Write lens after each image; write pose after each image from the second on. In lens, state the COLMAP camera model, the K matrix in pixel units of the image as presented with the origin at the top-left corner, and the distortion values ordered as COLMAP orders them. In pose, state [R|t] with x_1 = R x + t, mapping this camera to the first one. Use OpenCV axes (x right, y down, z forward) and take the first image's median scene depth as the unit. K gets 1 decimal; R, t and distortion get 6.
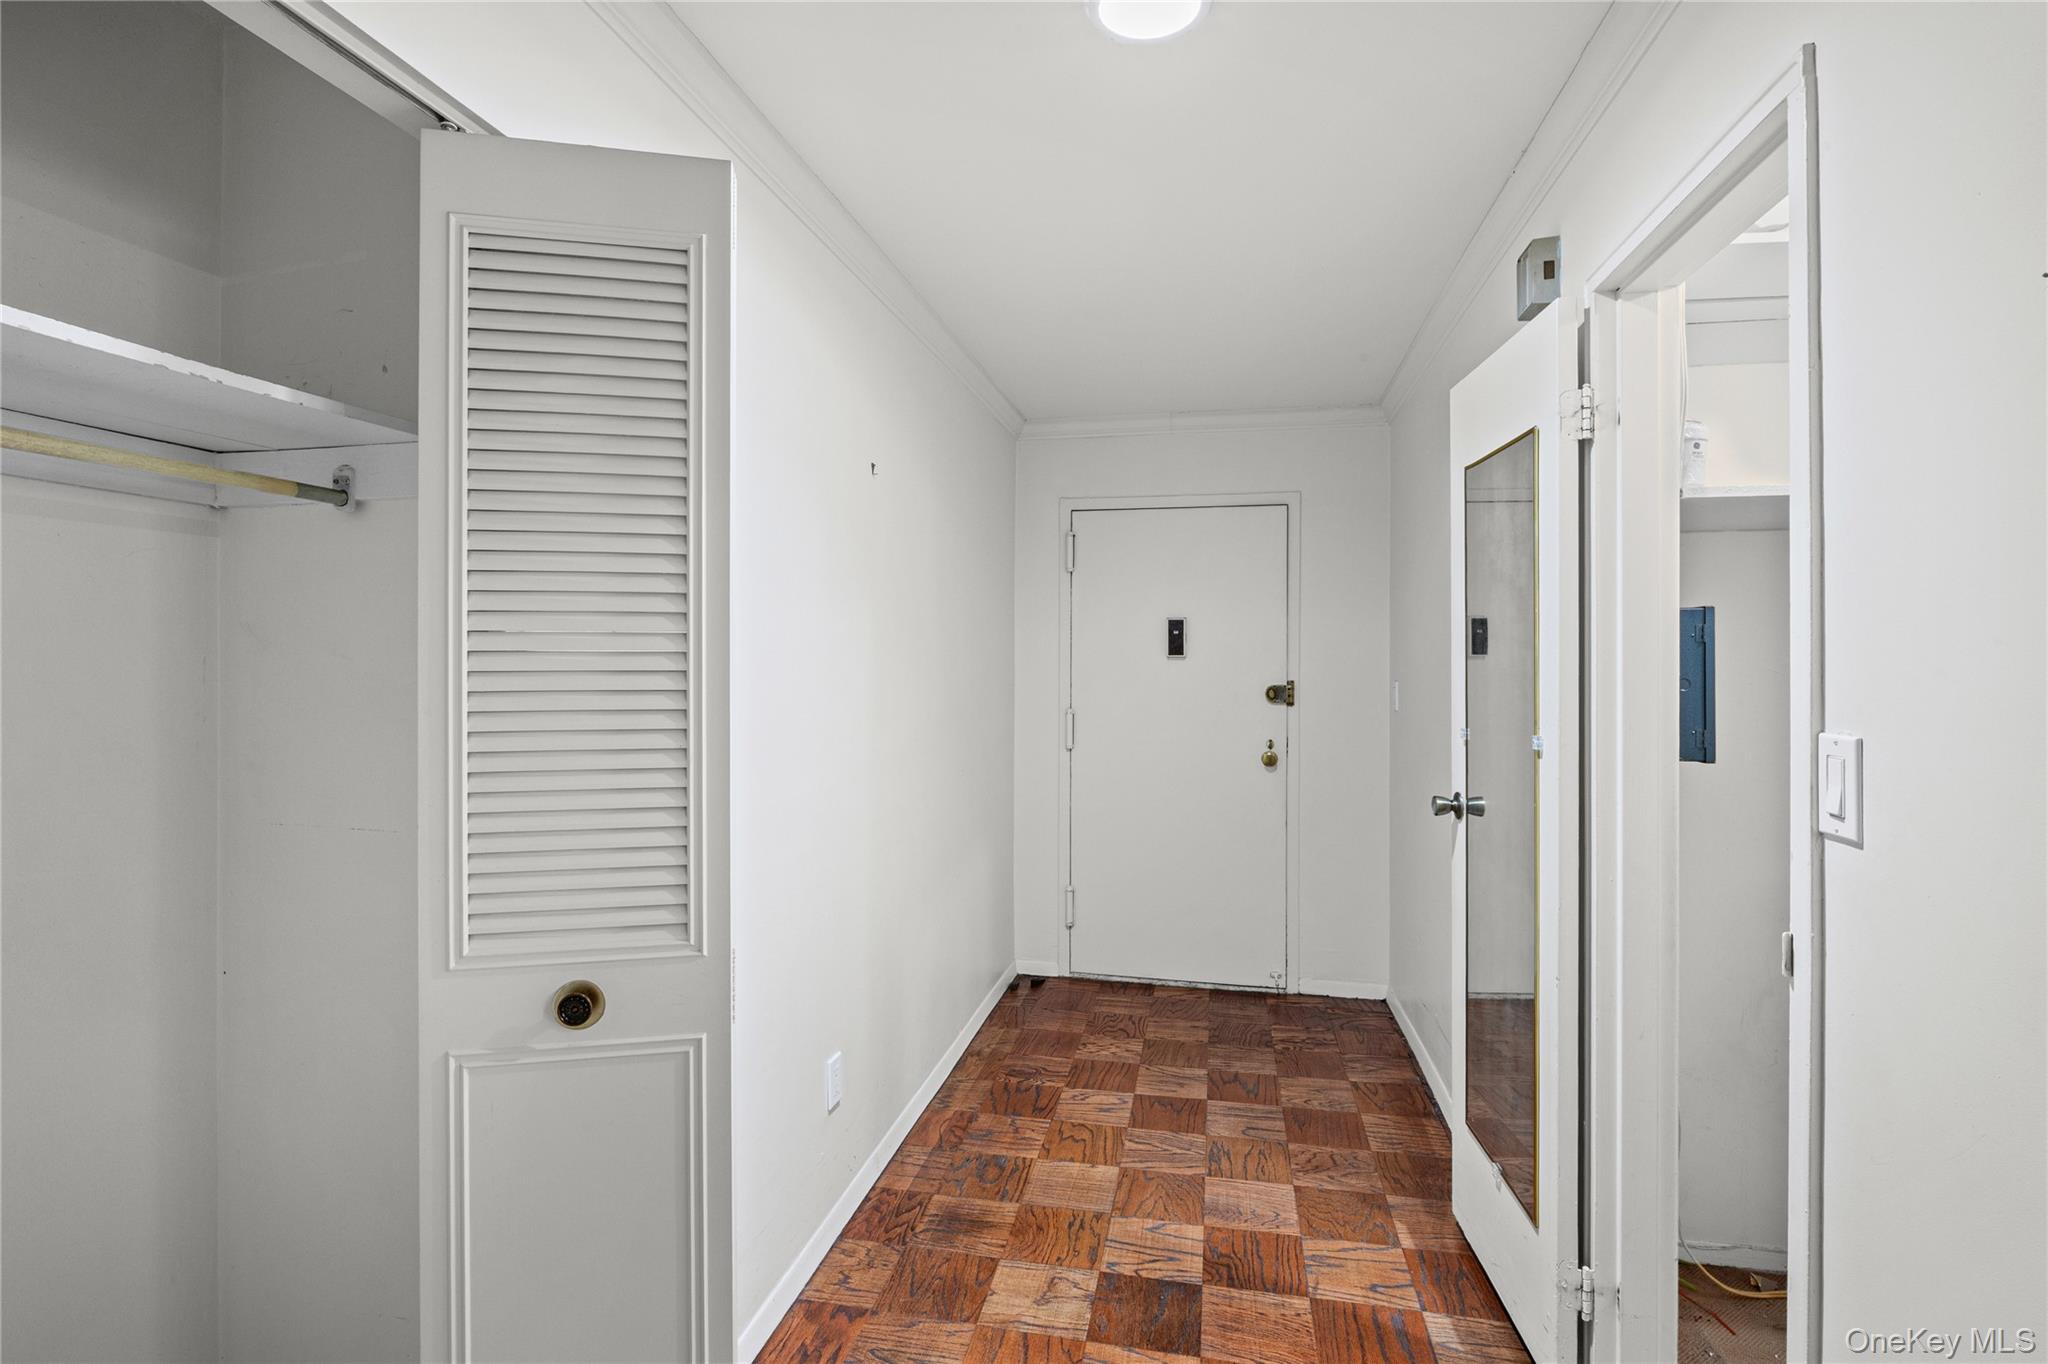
lens RADIAL K [[970.0, 0, 1025.3], [0, 970.0, 664.2], [0, 0, 1]] dist [-0.001680, -0.000477]
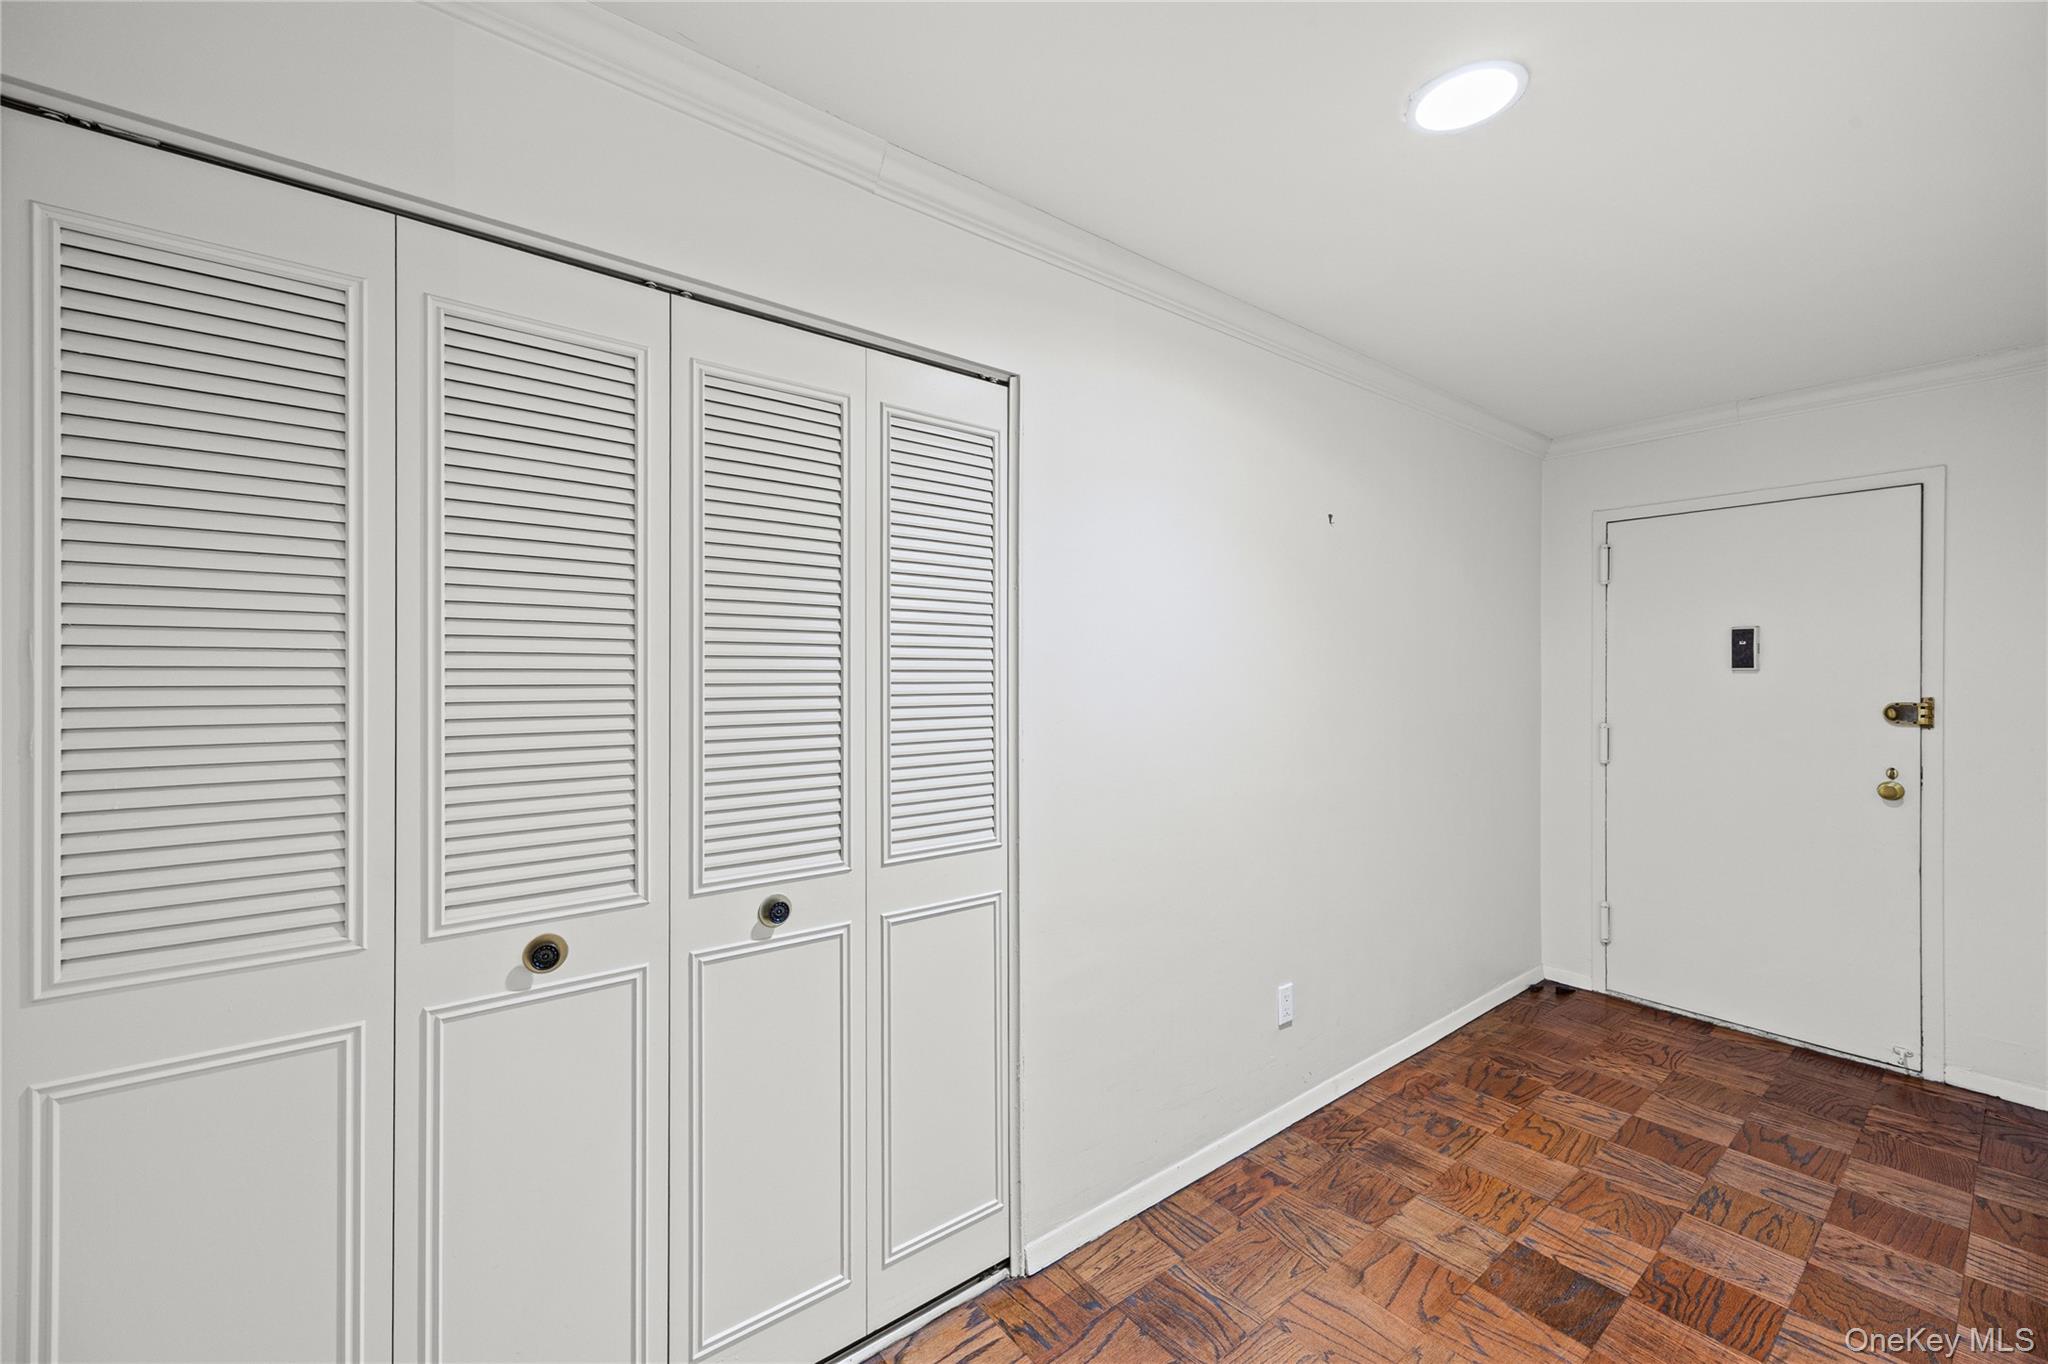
lens RADIAL K [[832.3, 0, 1024.0], [0, 832.3, 682.0], [0, 0, 1]] dist [0.012212, -0.000288]
pose [[0.766375, 0.002049, -0.642390, 0.197810], [0.000804, 0.999991, 0.004149, 0.000026], [0.642393, -0.003696, 0.766366, -0.050425]]
